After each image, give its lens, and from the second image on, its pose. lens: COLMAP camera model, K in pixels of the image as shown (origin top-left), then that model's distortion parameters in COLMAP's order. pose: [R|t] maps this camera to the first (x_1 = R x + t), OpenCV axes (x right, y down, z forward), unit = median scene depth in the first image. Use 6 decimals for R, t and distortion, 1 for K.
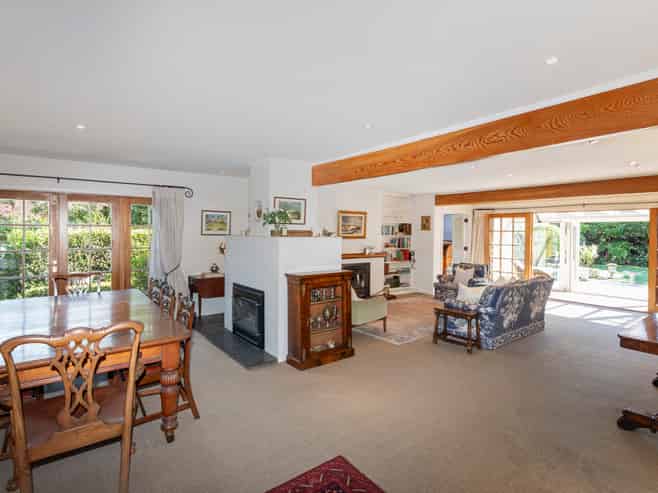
lens RADIAL K [[341.3, 0, 332.2], [0, 341.3, 233.6], [0, 0, 1]] dist [0.002378, 0.000139]
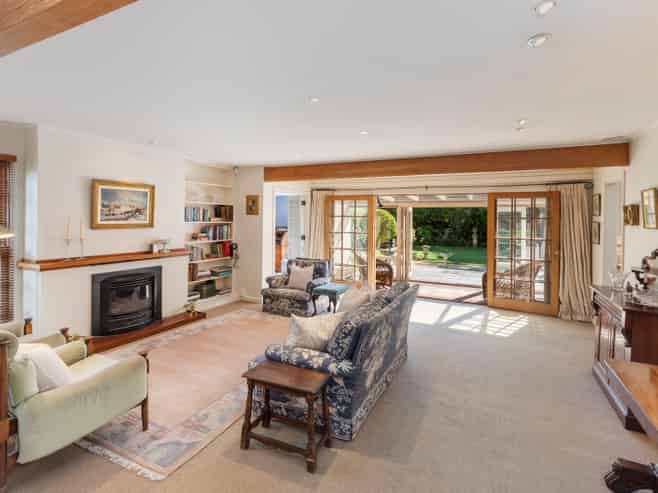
lens RADIAL K [[341.3, 0, 332.2], [0, 341.3, 233.6], [0, 0, 1]] dist [0.002378, 0.000139]
pose [[0.896705, -0.017061, 0.442299, 0.106511], [-0.004447, 0.998859, 0.047545, -0.004982], [-0.442606, -0.044601, 0.895606, 0.274670]]
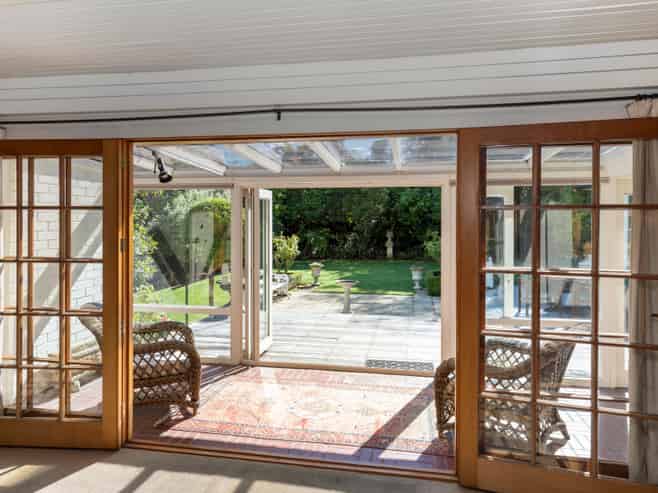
lens RADIAL K [[464.1, 0, 329.0], [0, 464.1, 246.5], [0, 0, 1]] dist [-0.000380, -0.000131]
pose [[0.742416, -0.044685, 0.668447, 0.466753], [0.005879, 0.998169, 0.060198, 0.004675], [-0.669913, -0.040762, 0.741319, 0.624972]]
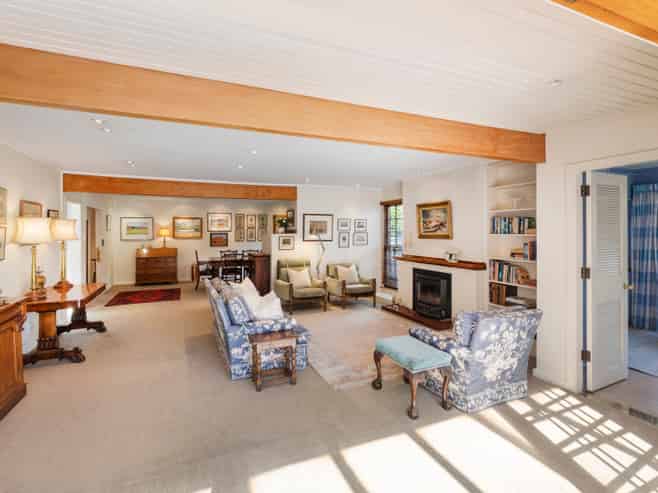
lens RADIAL K [[339.9, 0, 327.9], [0, 339.9, 232.0], [0, 0, 1]] dist [-0.019964, -0.000497]
pose [[-0.239435, -0.009800, -0.970863, 0.775232], [-0.002291, 0.999952, -0.009529, 0.007687], [0.970910, -0.000057, -0.239446, 0.855234]]
